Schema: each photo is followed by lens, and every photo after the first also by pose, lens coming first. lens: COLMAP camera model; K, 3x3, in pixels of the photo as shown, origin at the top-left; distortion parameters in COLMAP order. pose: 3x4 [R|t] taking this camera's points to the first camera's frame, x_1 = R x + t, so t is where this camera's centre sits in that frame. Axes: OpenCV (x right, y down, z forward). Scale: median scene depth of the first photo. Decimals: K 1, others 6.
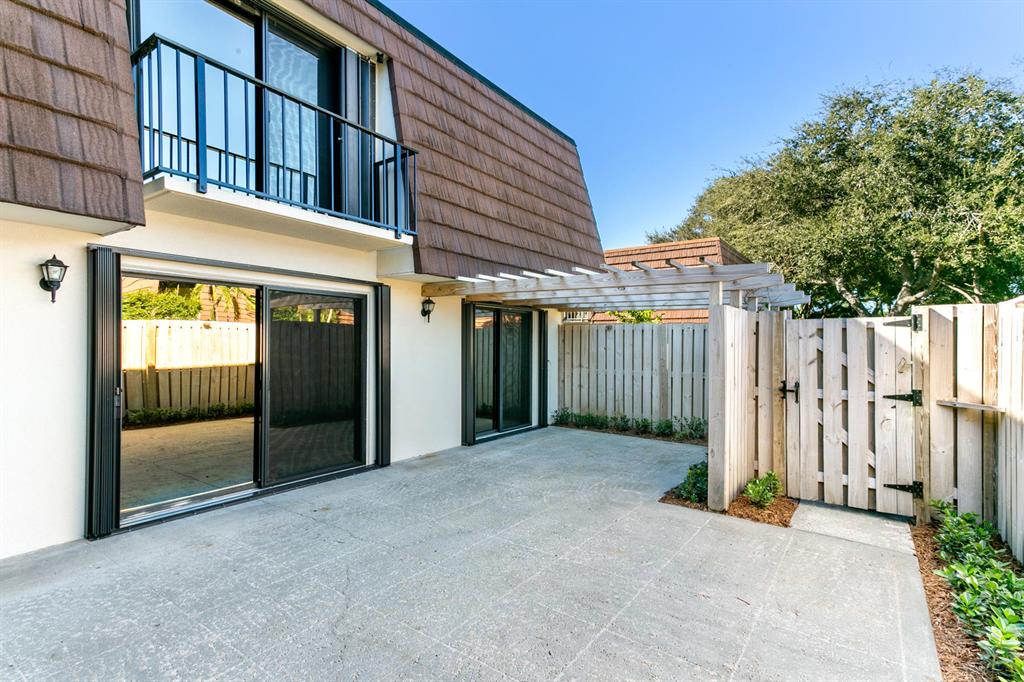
lens RADIAL K [[509.1, 0, 512.8], [0, 509.1, 348.1], [0, 0, 1]] dist [0.006785, 0.001285]
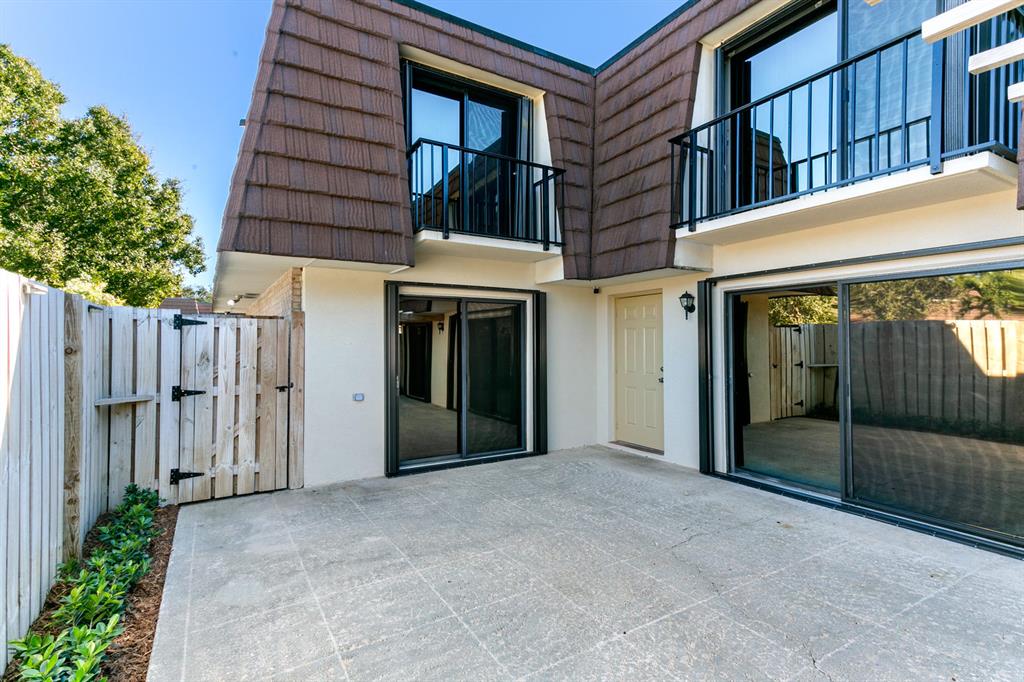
lens RADIAL K [[509.1, 0, 512.0], [0, 509.1, 341.1], [0, 0, 1]] dist [0.006785, 0.001285]
pose [[-0.426879, -0.012501, -0.904222, 0.682031], [-0.006815, 0.999921, -0.010607, 0.000327], [0.904283, 0.001634, -0.426930, 0.975189]]
